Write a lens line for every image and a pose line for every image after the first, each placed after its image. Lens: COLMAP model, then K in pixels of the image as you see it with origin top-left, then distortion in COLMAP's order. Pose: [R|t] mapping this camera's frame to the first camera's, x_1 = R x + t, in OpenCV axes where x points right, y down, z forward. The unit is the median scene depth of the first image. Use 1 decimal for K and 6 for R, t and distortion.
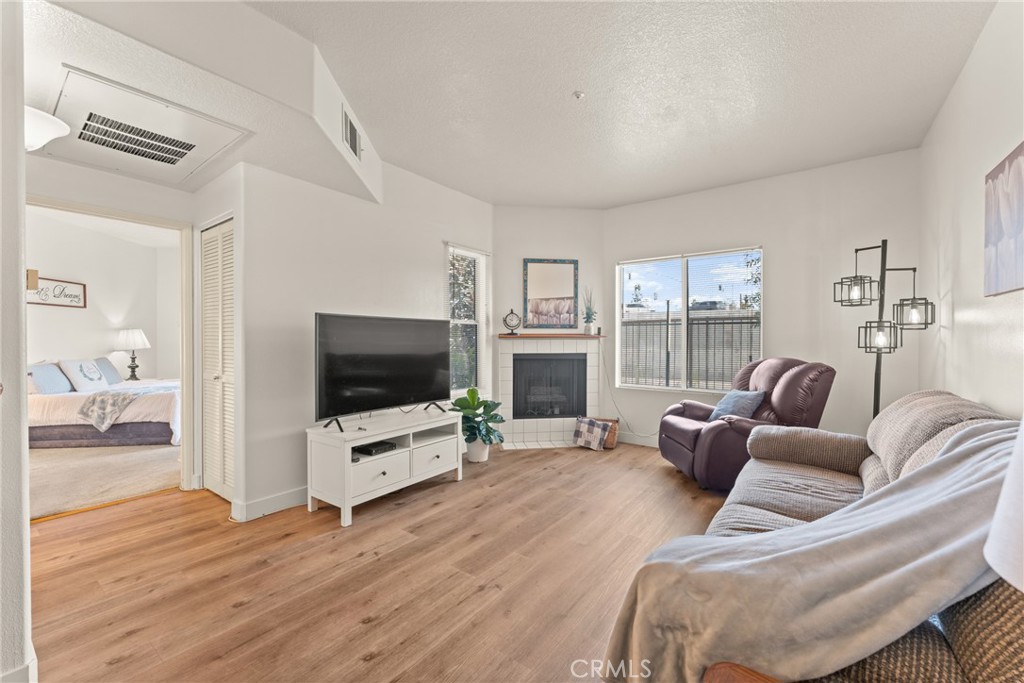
lens RADIAL K [[411.9, 0, 513.6], [0, 411.9, 338.9], [0, 0, 1]] dist [0.002150, -0.000186]
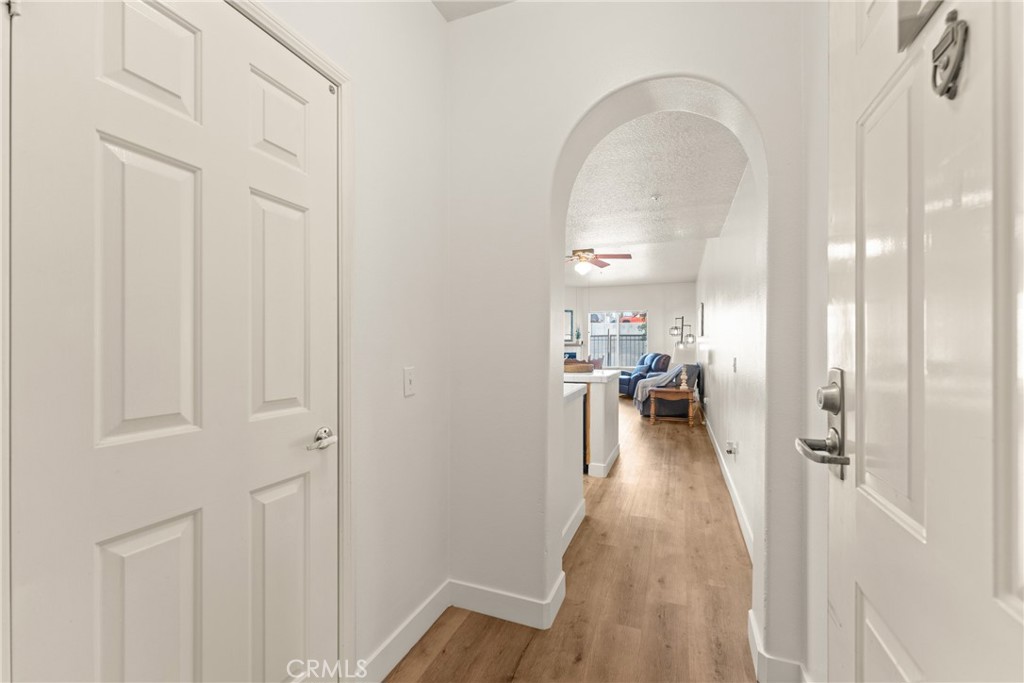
lens RADIAL K [[411.9, 0, 510.6], [0, 411.9, 342.3], [0, 0, 1]] dist [0.002150, -0.000186]
pose [[0.965564, -0.007673, 0.260054, -0.785403], [0.005904, 0.999954, 0.007583, -0.041613], [-0.260100, -0.005787, 0.965564, -1.114629]]
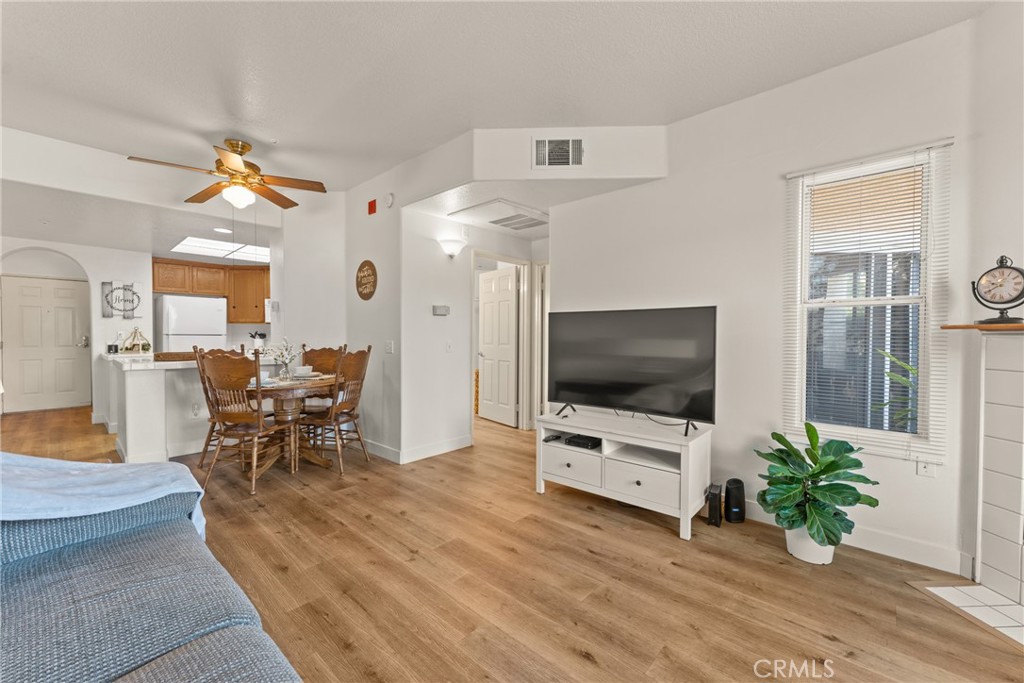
lens RADIAL K [[411.9, 0, 510.6], [0, 411.9, 338.8], [0, 0, 1]] dist [0.002150, -0.000186]
pose [[-0.096657, 0.009949, -0.995268, 0.923656], [0.000185, 0.999950, 0.009978, 0.002869], [0.995318, 0.000781, -0.096654, 1.237317]]
